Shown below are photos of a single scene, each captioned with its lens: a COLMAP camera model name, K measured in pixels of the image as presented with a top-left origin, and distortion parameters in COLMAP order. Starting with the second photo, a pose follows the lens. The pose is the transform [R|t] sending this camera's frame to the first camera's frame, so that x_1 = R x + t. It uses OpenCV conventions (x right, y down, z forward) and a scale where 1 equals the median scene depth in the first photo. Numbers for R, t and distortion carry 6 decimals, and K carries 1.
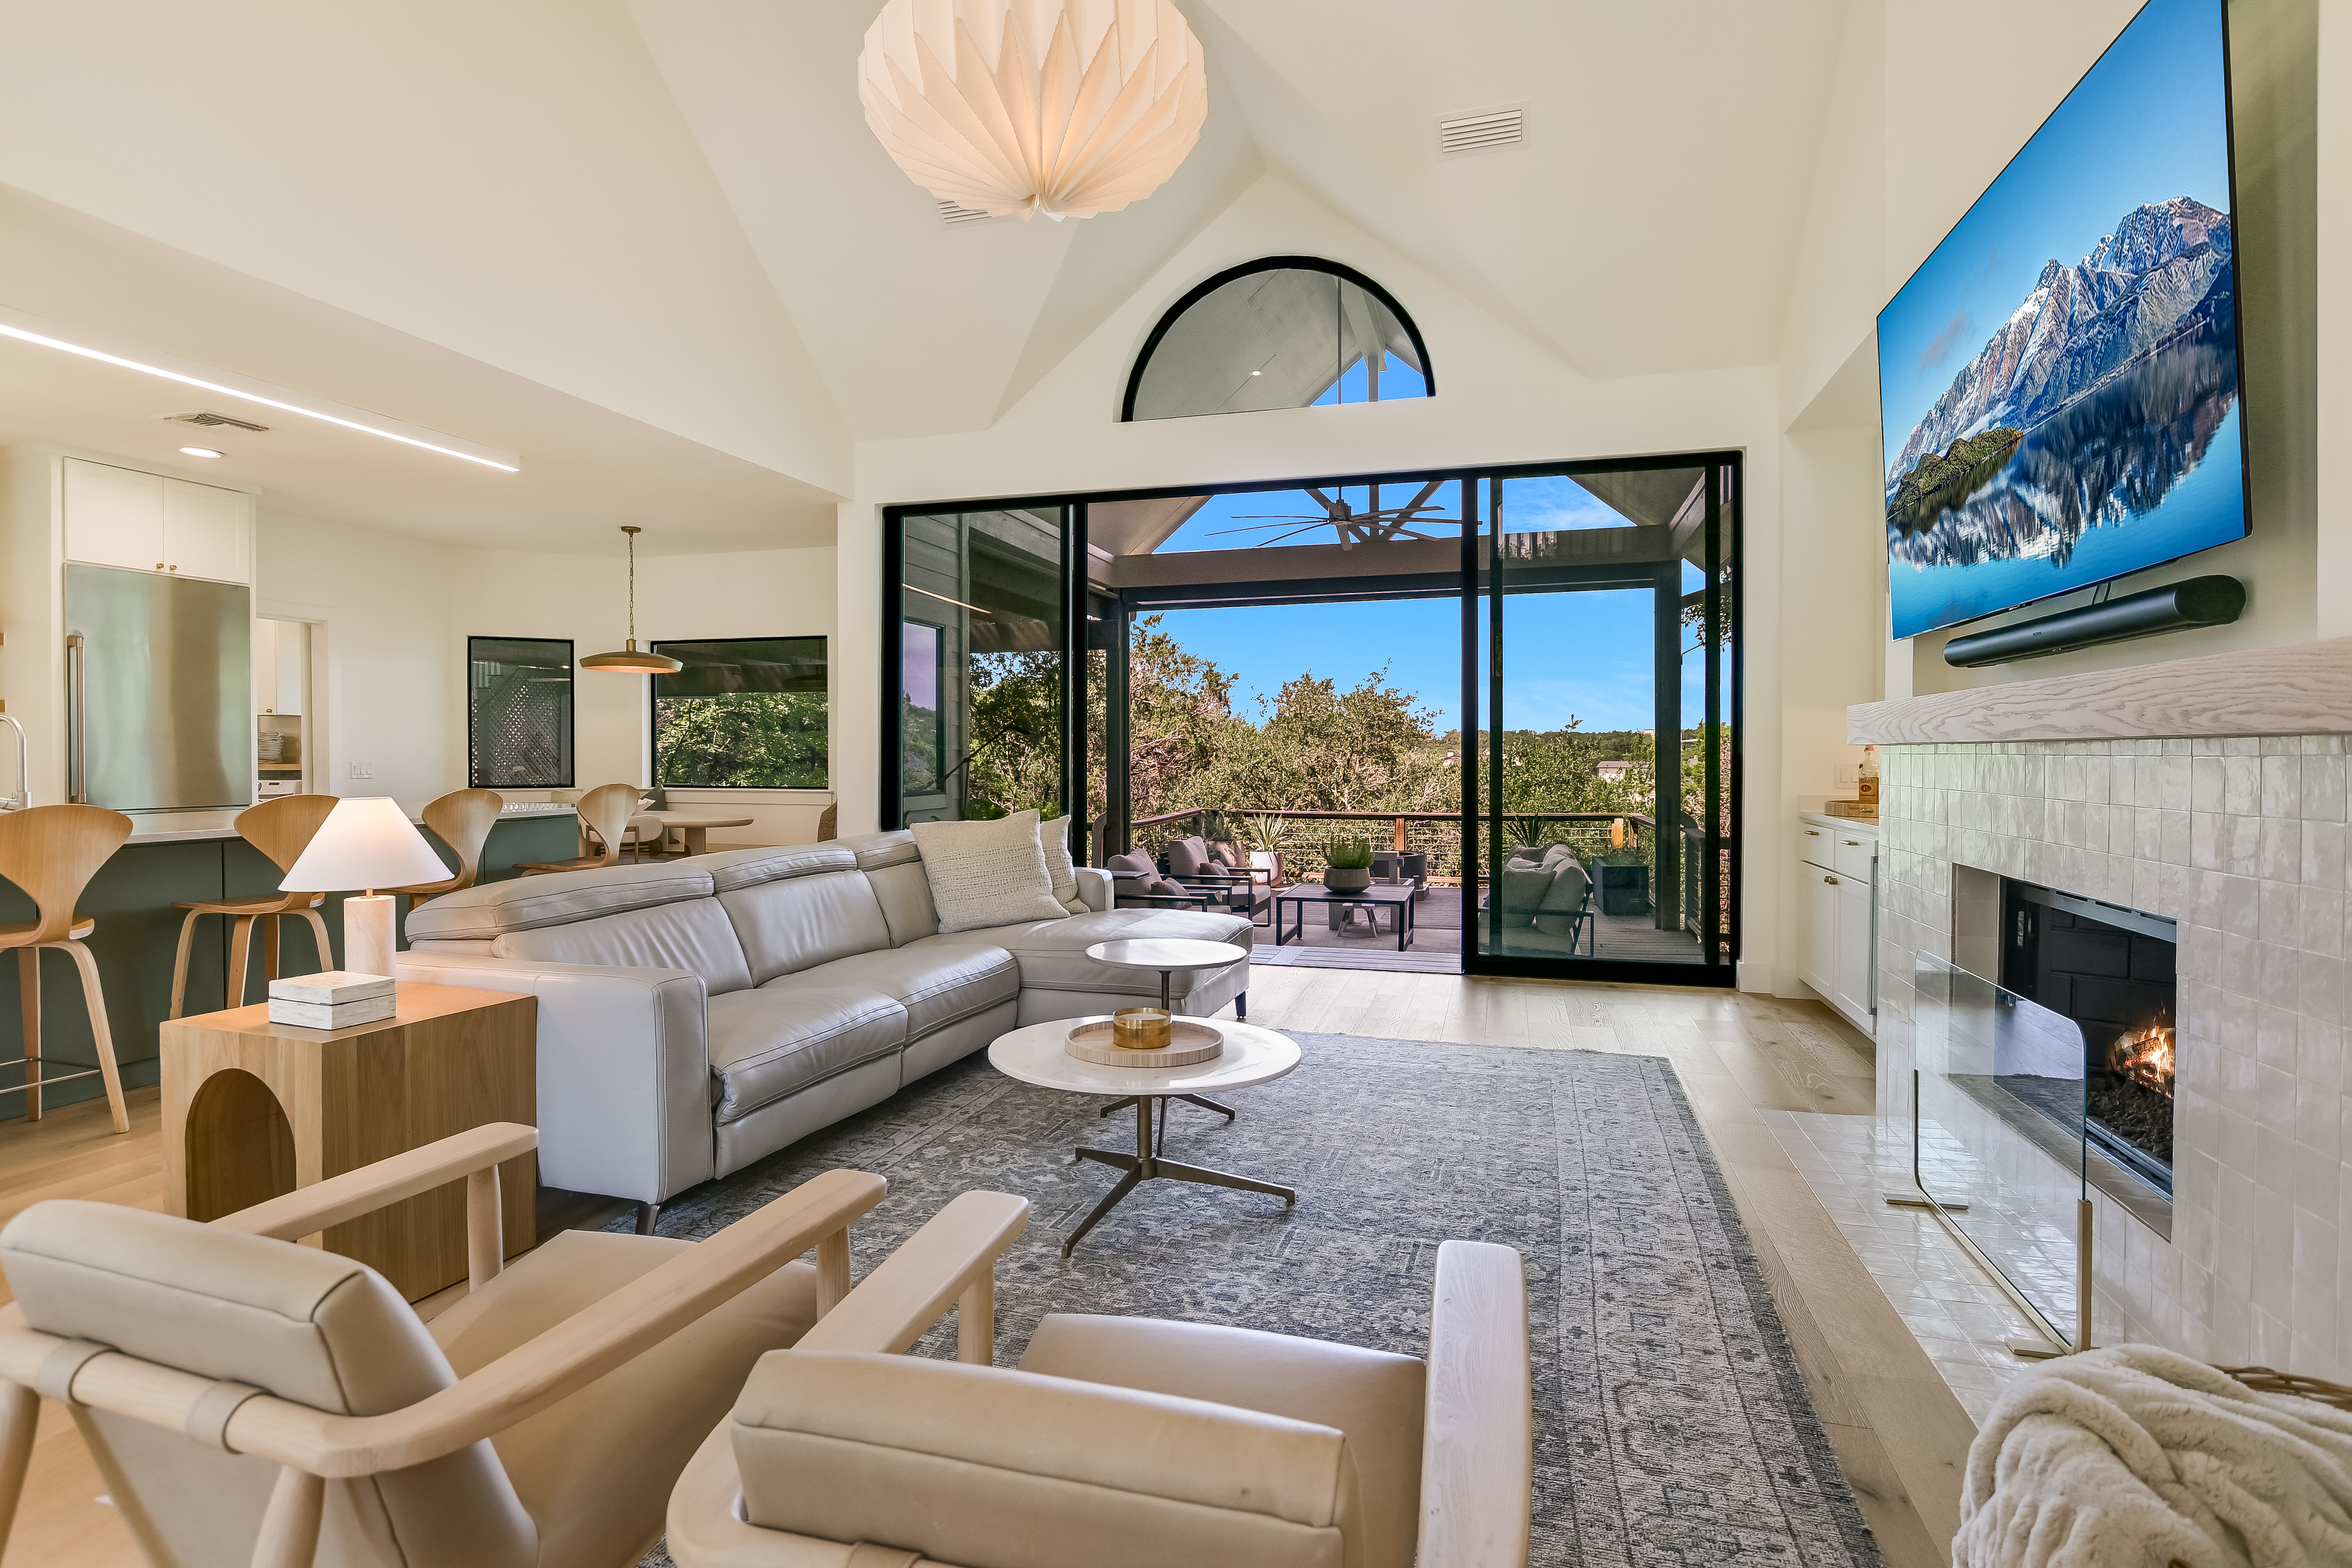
lens RADIAL K [[1163.5, 0, 1177.9], [0, 1163.5, 758.4], [0, 0, 1]] dist [-0.017864, 0.006969]
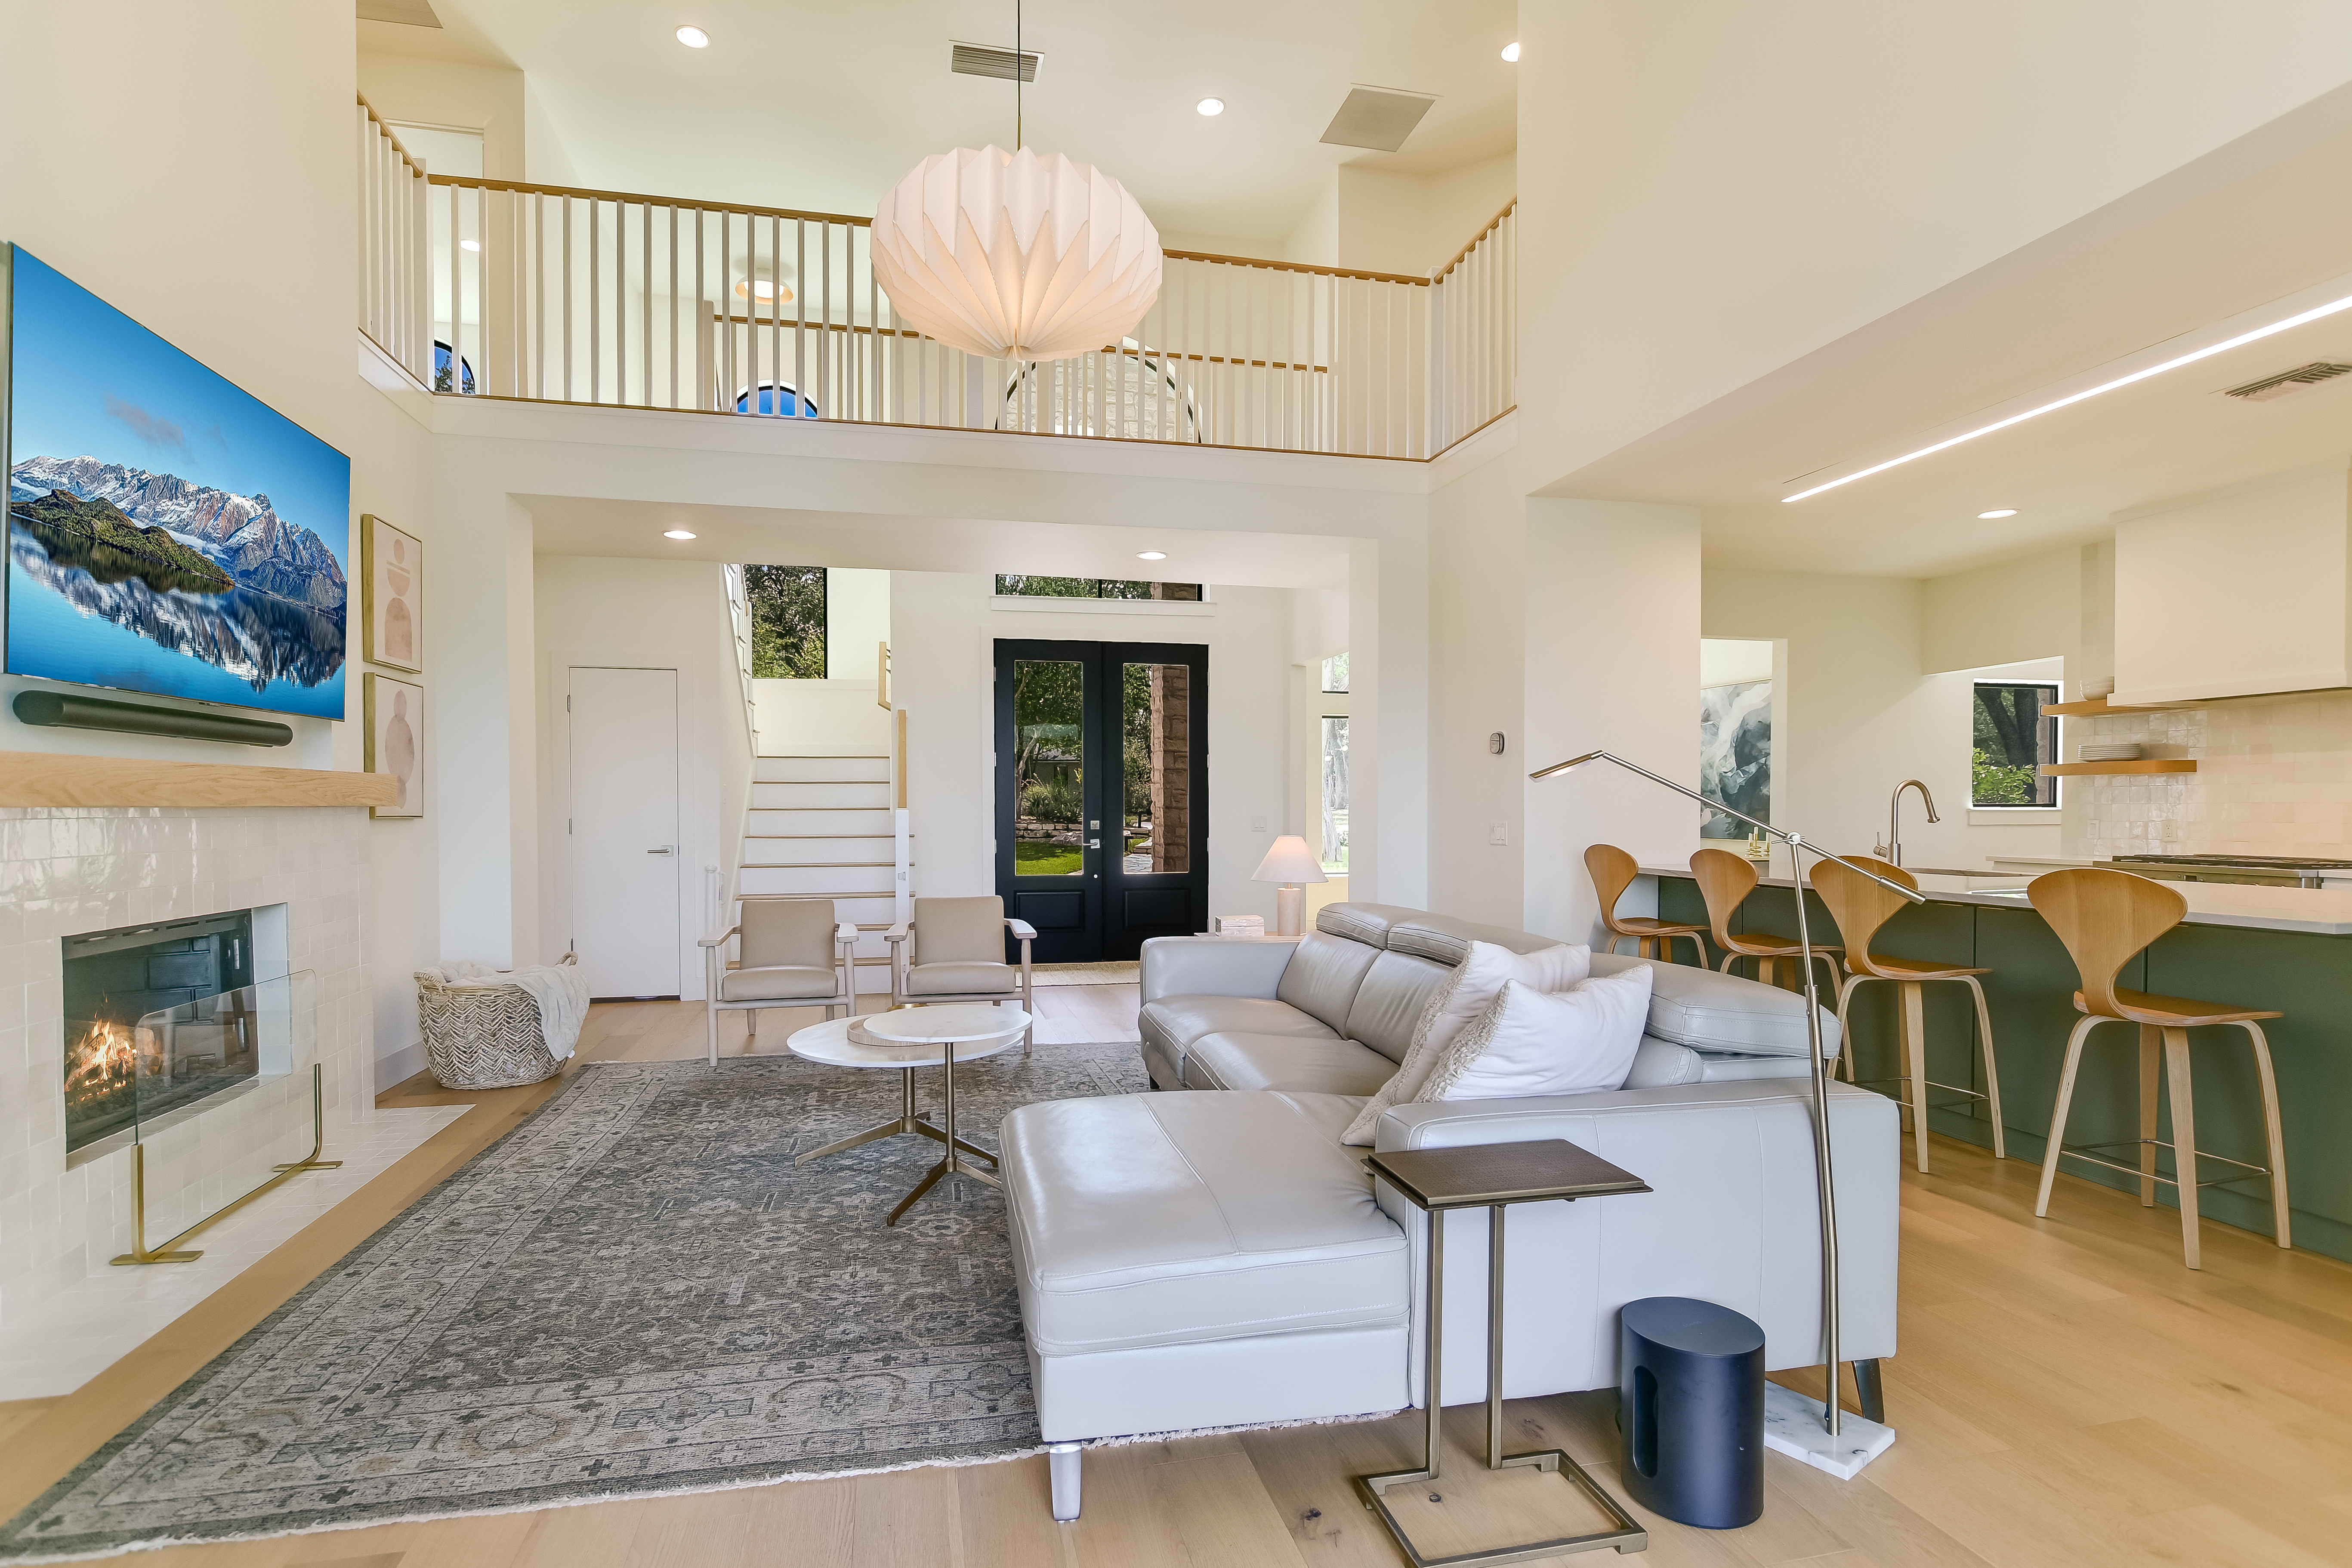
lens RADIAL K [[1163.5, 0, 1158.3], [0, 1163.5, 827.5], [0, 0, 1]] dist [-0.017864, 0.006969]
pose [[-0.879341, 0.010770, -0.476071, 0.376845], [-0.001576, 0.999673, 0.025526, -0.023810], [0.476191, 0.023196, -0.879036, 2.465450]]
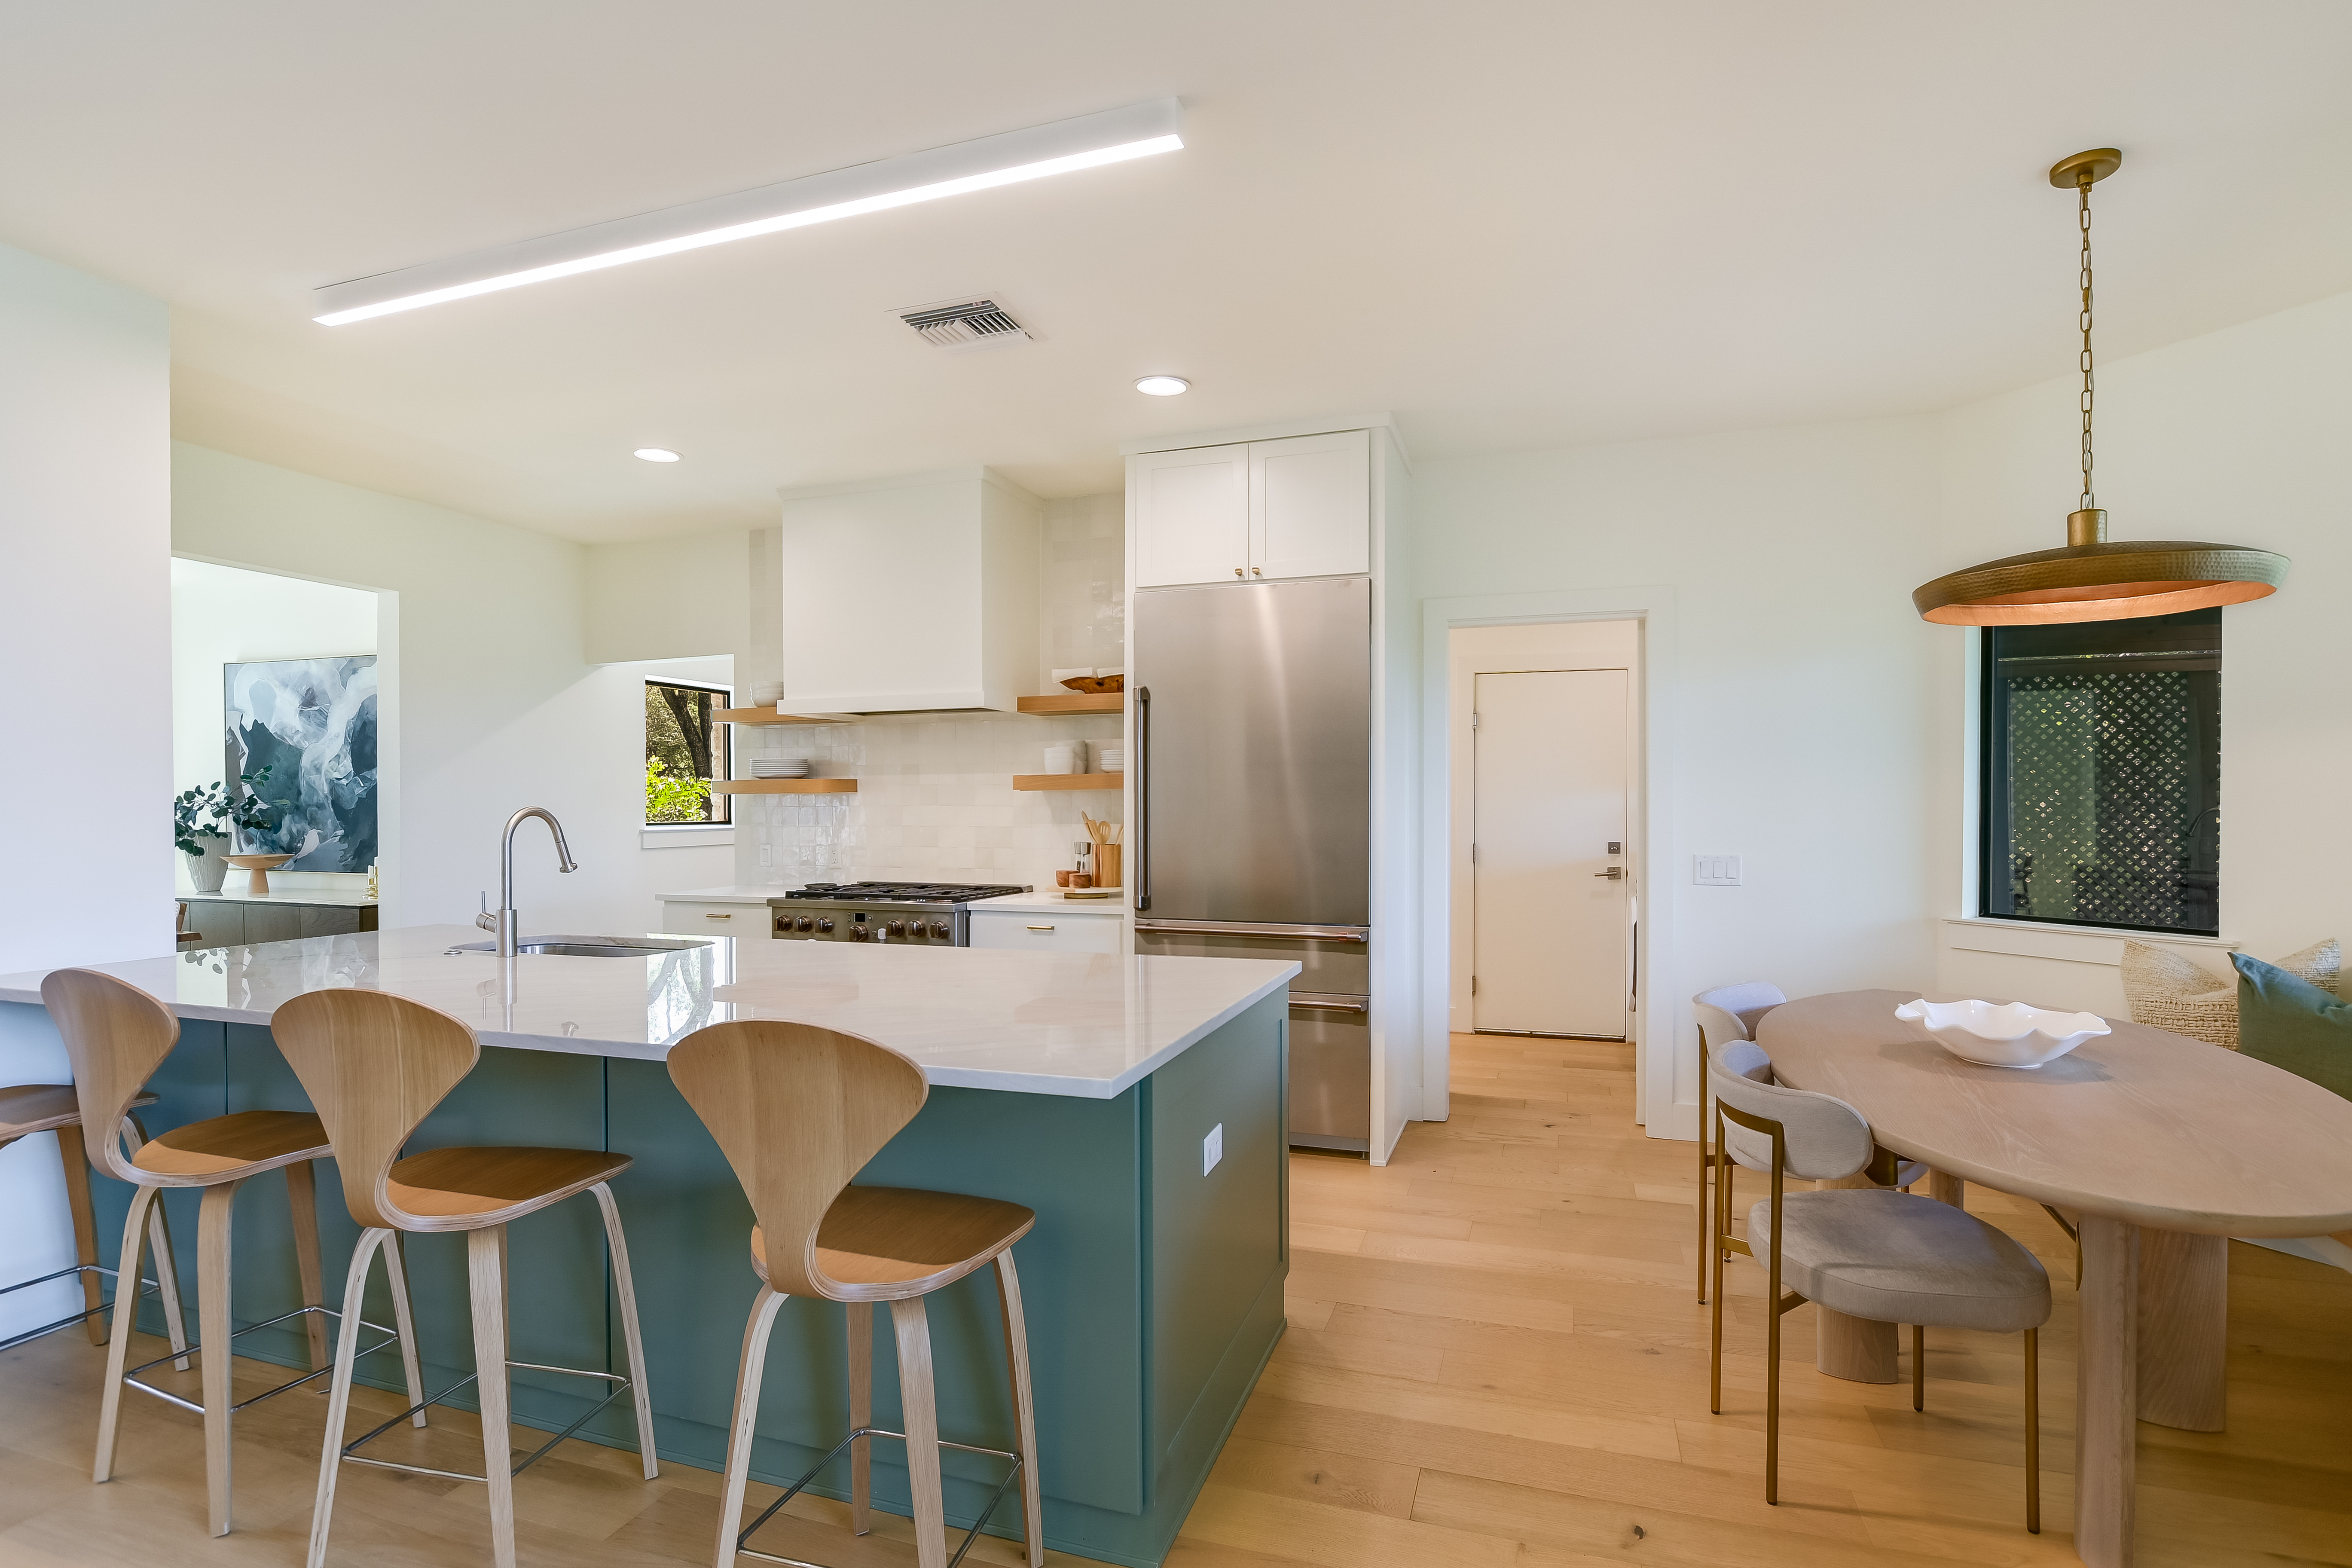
lens RADIAL K [[1163.5, 0, 1166.5], [0, 1163.5, 819.5], [0, 0, 1]] dist [-0.017864, 0.006969]
pose [[-0.058443, 0.016379, -0.998156, -0.377017], [-0.004201, 0.999853, 0.016653, -0.063073], [0.998282, 0.005167, -0.058366, 2.146547]]
